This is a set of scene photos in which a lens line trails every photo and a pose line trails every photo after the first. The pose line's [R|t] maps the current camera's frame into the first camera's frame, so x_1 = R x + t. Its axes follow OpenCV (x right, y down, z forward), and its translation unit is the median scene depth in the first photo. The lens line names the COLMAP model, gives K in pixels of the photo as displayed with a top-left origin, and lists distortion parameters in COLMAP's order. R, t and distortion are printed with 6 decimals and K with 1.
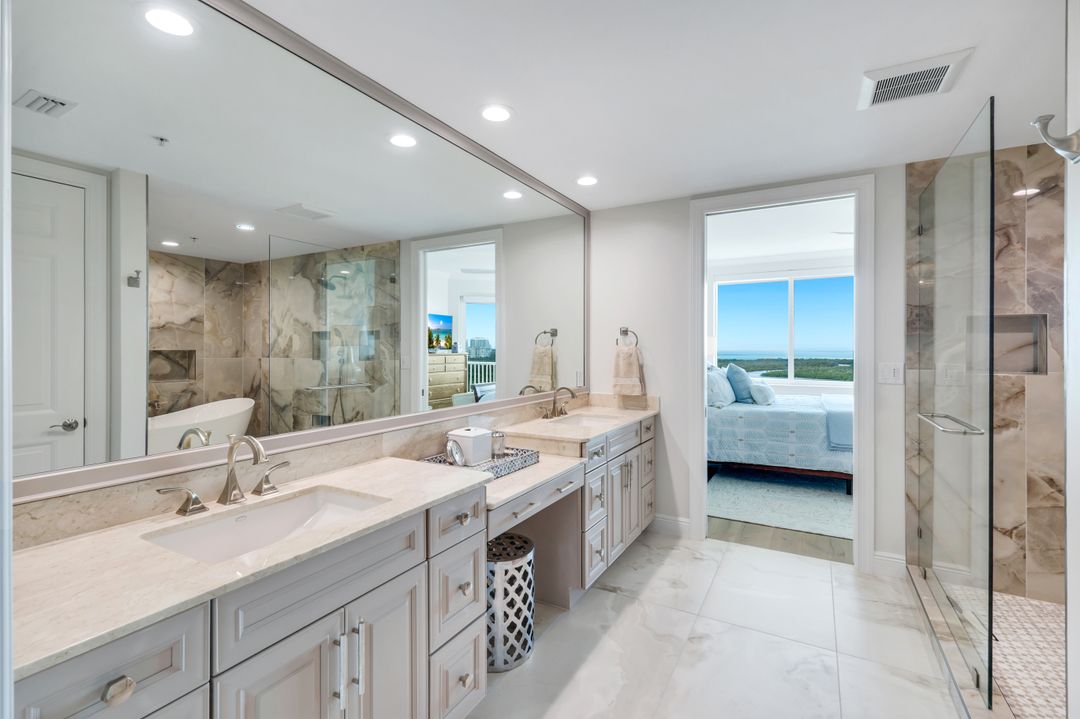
lens RADIAL K [[479.8, 0, 539.7], [0, 479.8, 355.4], [0, 0, 1]] dist [0.006678, -0.000194]
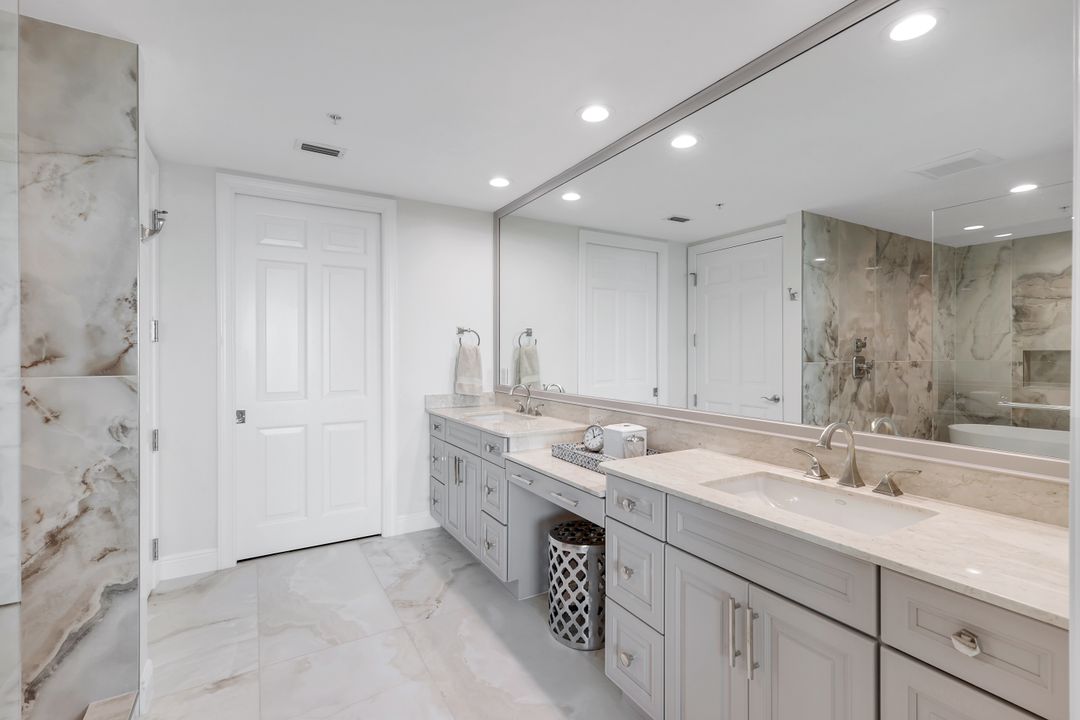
lens RADIAL K [[479.8, 0, 539.7], [0, 479.8, 355.9], [0, 0, 1]] dist [0.006678, -0.000194]
pose [[-0.487045, 0.006644, -0.873352, 0.860886], [-0.004314, 0.999941, 0.010013, 0.000638], [0.873366, 0.008645, -0.486988, 1.401657]]
